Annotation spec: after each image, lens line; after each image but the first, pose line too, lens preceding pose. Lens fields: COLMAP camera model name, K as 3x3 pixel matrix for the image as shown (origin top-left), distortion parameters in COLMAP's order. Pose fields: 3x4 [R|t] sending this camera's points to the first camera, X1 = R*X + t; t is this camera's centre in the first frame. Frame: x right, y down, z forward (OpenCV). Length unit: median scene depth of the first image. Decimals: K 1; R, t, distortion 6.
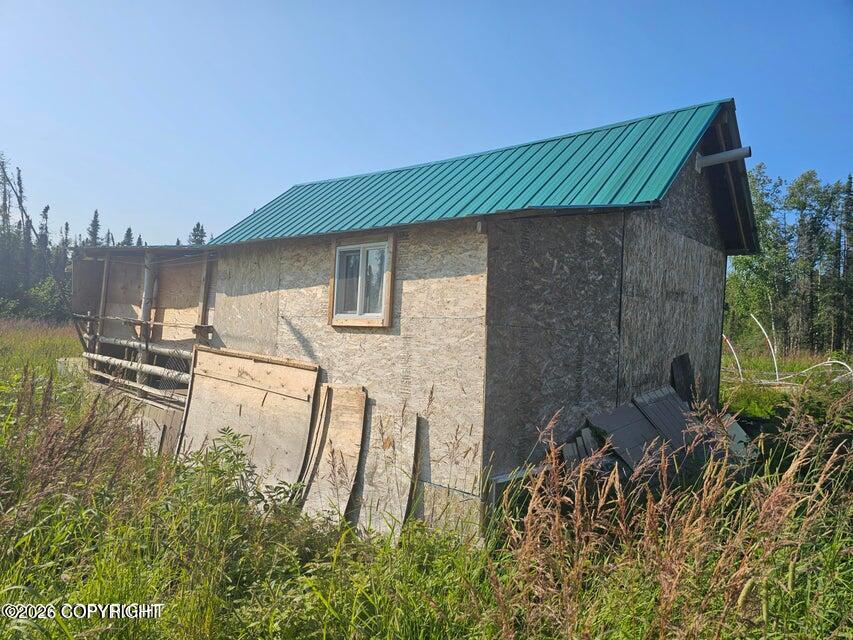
lens RADIAL K [[578.1, 0, 420.4], [0, 578.1, 315.5], [0, 0, 1]] dist [0.082082, -0.073683]
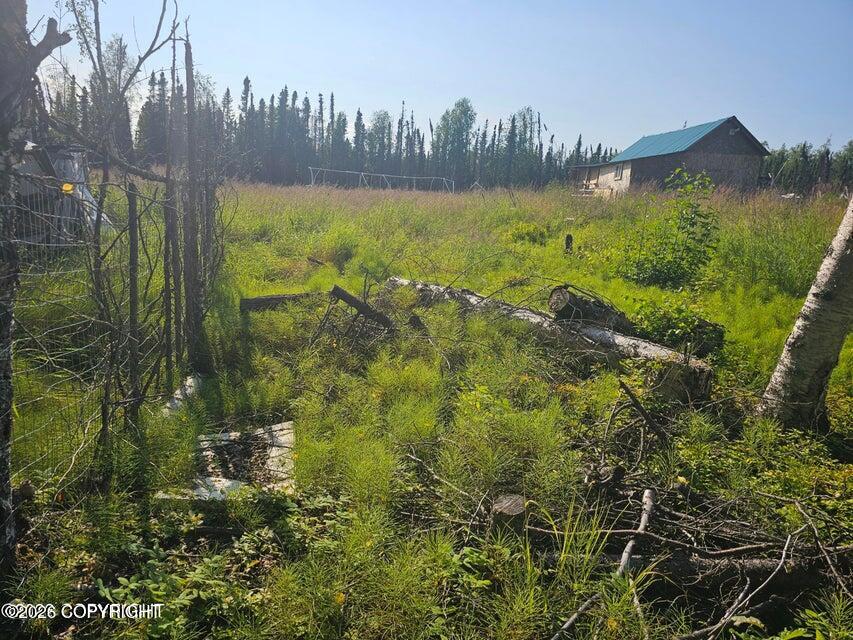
lens RADIAL K [[578.1, 0, 420.4], [0, 578.1, 315.5], [0, 0, 1]] dist [0.082082, -0.073683]
pose [[0.724156, 0.125582, -0.678106, 0.241055], [-0.013366, 0.985651, 0.168264, 0.037491], [0.689507, -0.112786, 0.715443, -0.432188]]
